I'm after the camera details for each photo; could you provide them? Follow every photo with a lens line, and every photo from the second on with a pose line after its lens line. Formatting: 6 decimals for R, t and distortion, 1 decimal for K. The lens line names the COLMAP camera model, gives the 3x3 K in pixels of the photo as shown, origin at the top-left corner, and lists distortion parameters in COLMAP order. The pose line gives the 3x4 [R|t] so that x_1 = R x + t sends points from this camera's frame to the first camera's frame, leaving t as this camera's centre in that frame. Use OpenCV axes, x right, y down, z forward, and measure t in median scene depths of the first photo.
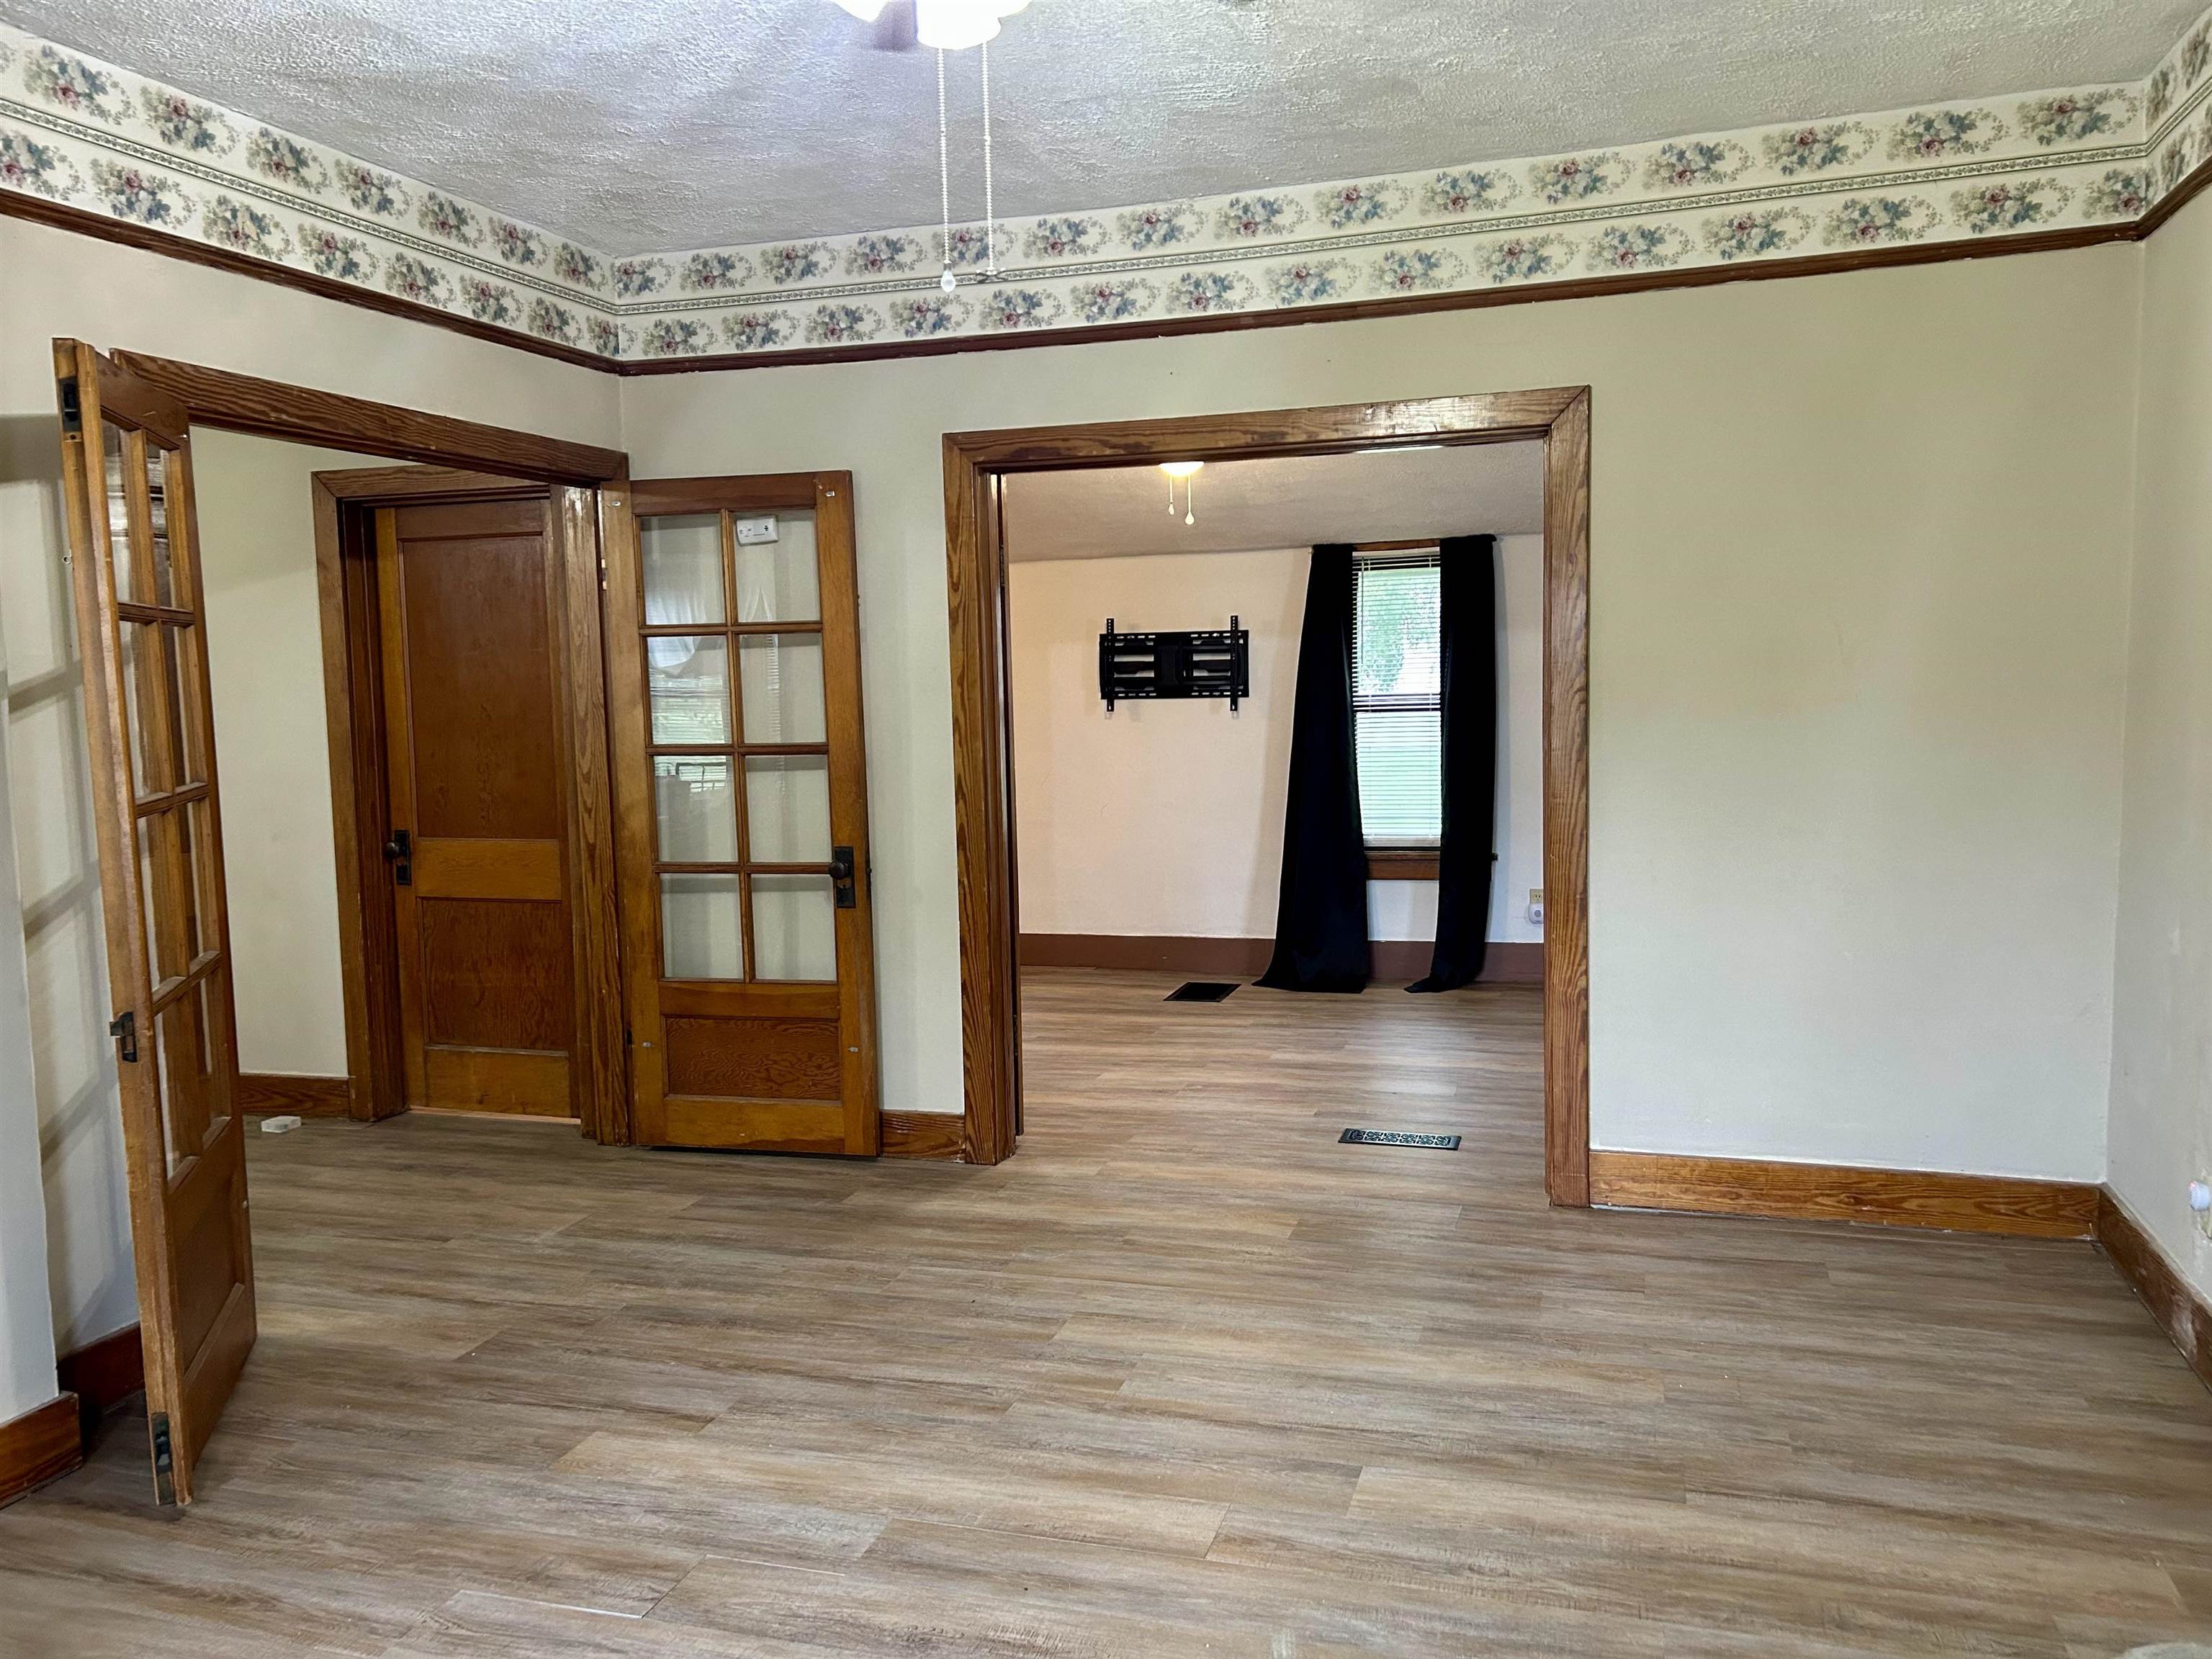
lens RADIAL K [[1667.6, 0, 1176.9], [0, 1667.6, 832.6], [0, 0, 1]] dist [0.042966, -0.045477]
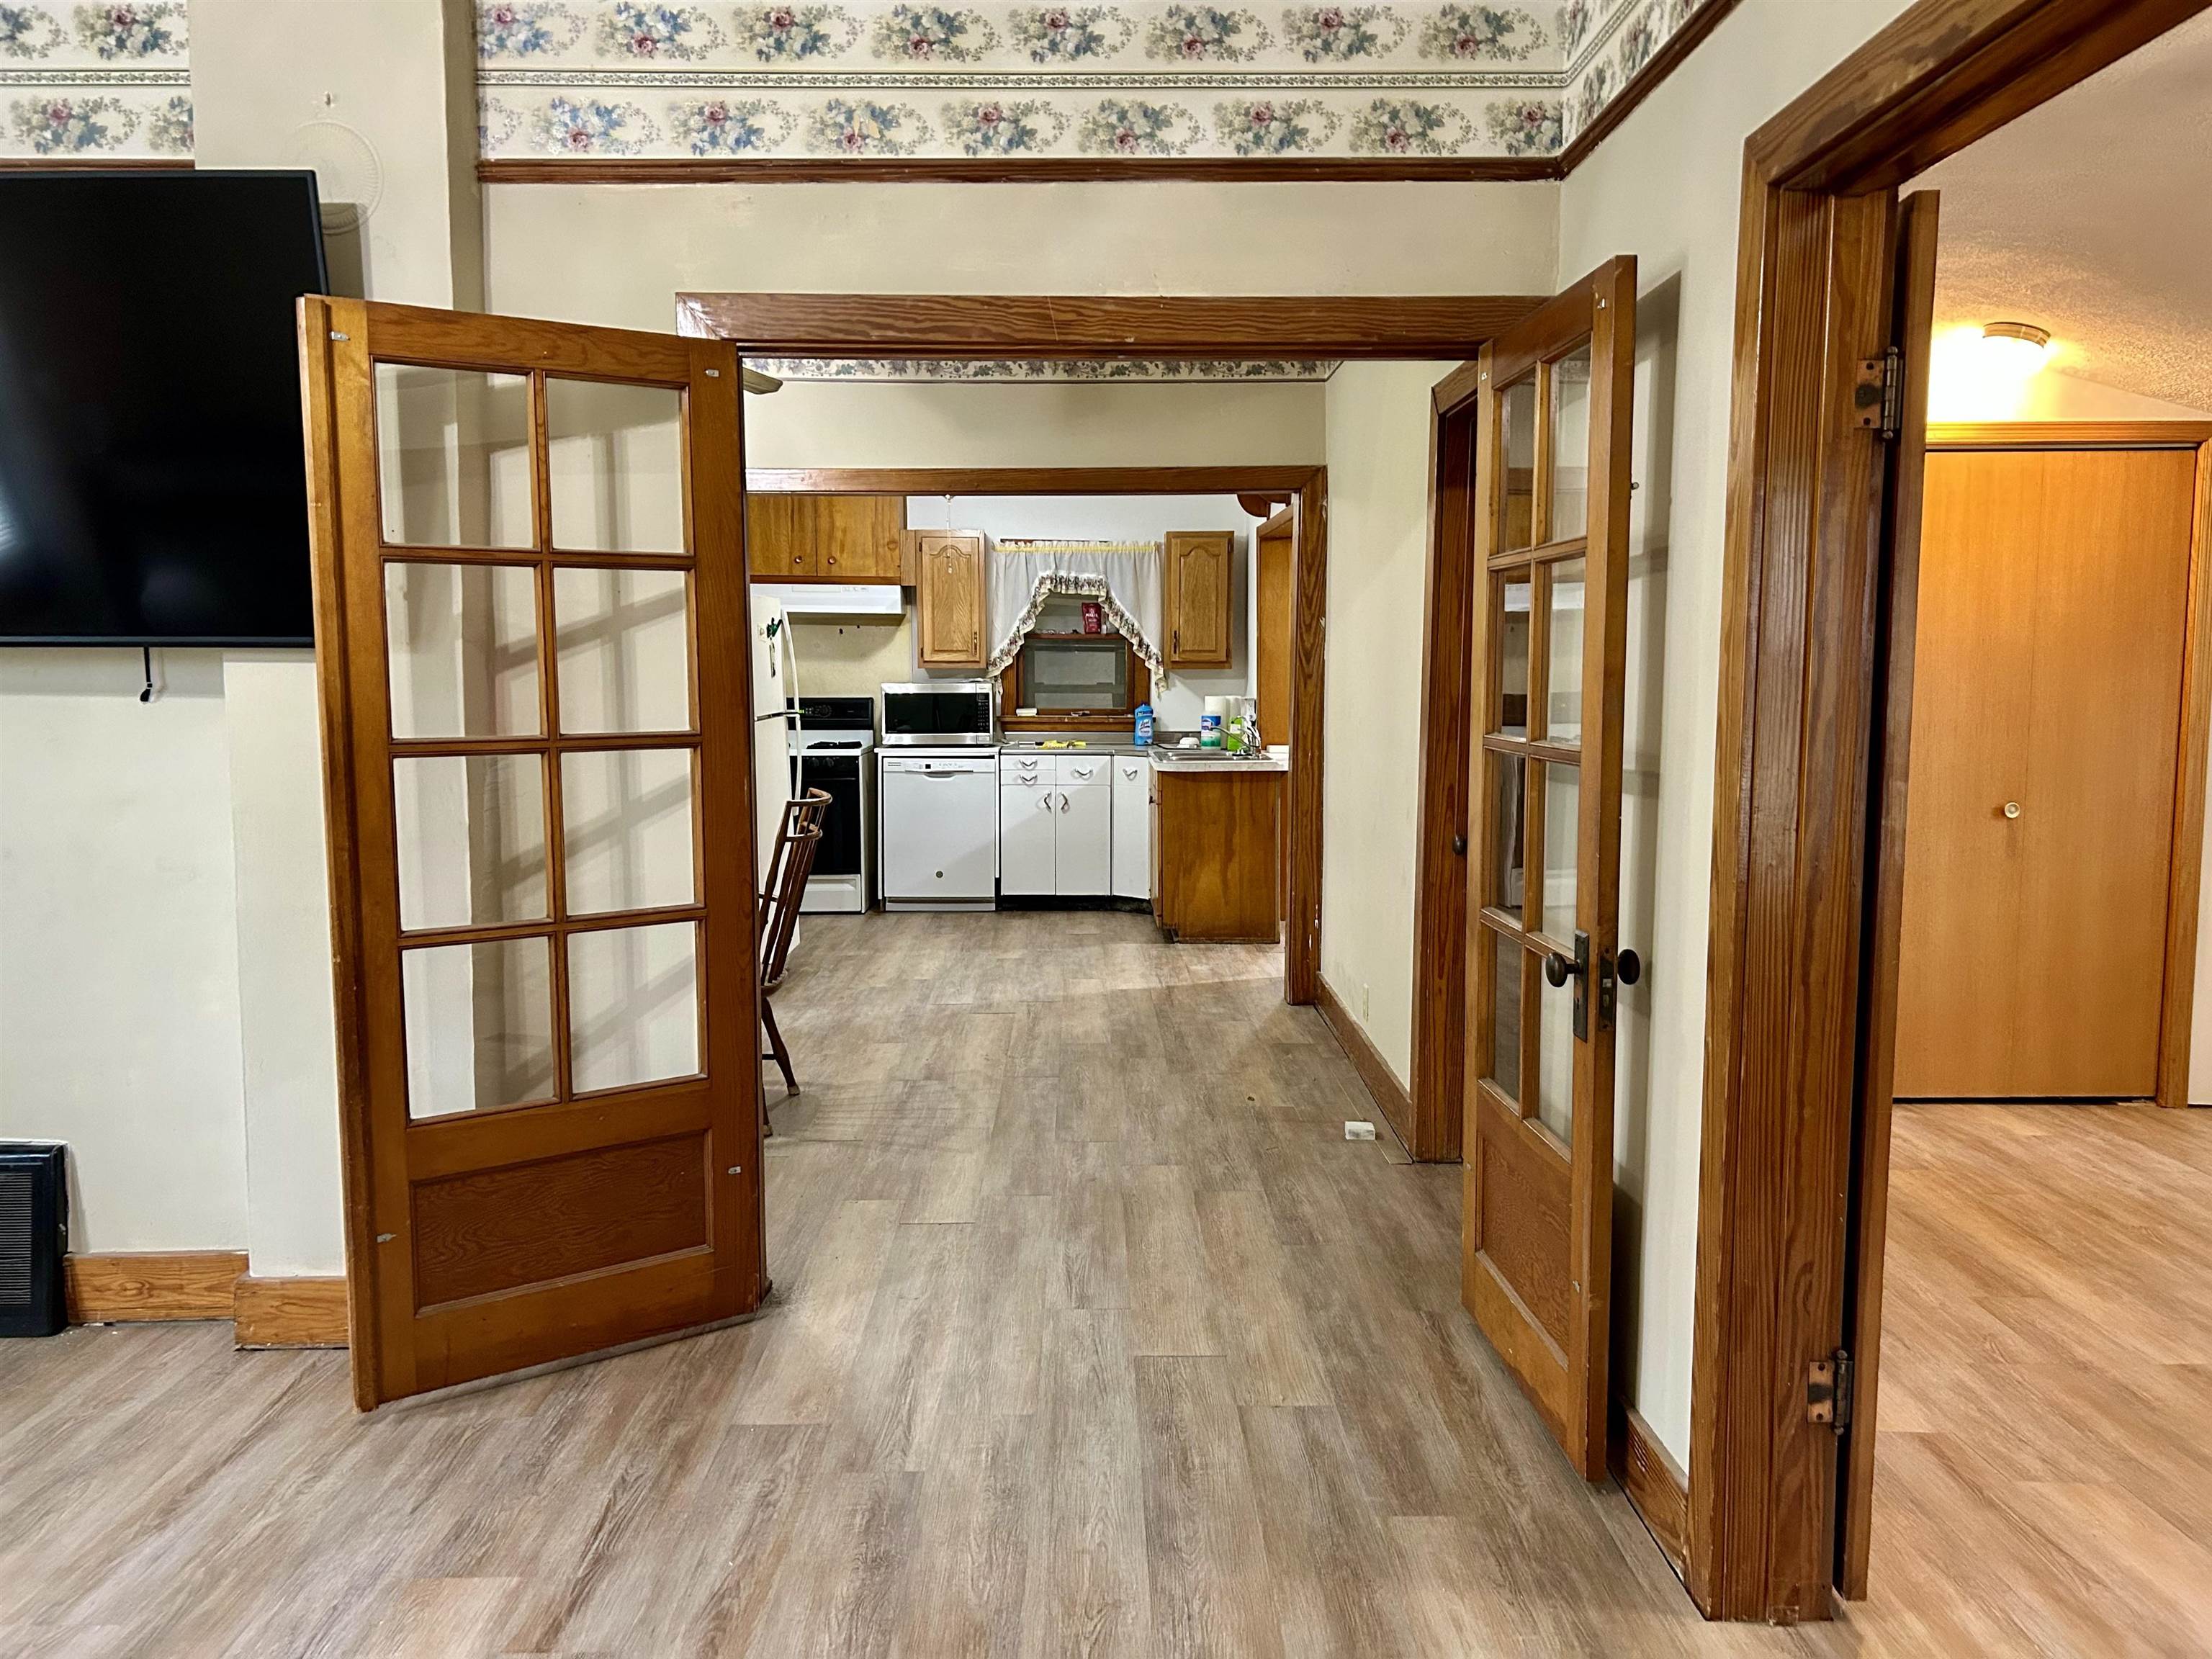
lens RADIAL K [[1667.6, 0, 1104.8], [0, 1667.6, 828.7], [0, 0, 1]] dist [0.042966, -0.045477]
pose [[0.272567, 0.117035, -0.954992, 0.360018], [-0.101859, 0.990506, 0.092316, -0.075355], [0.956730, 0.072112, 0.281900, 0.826585]]
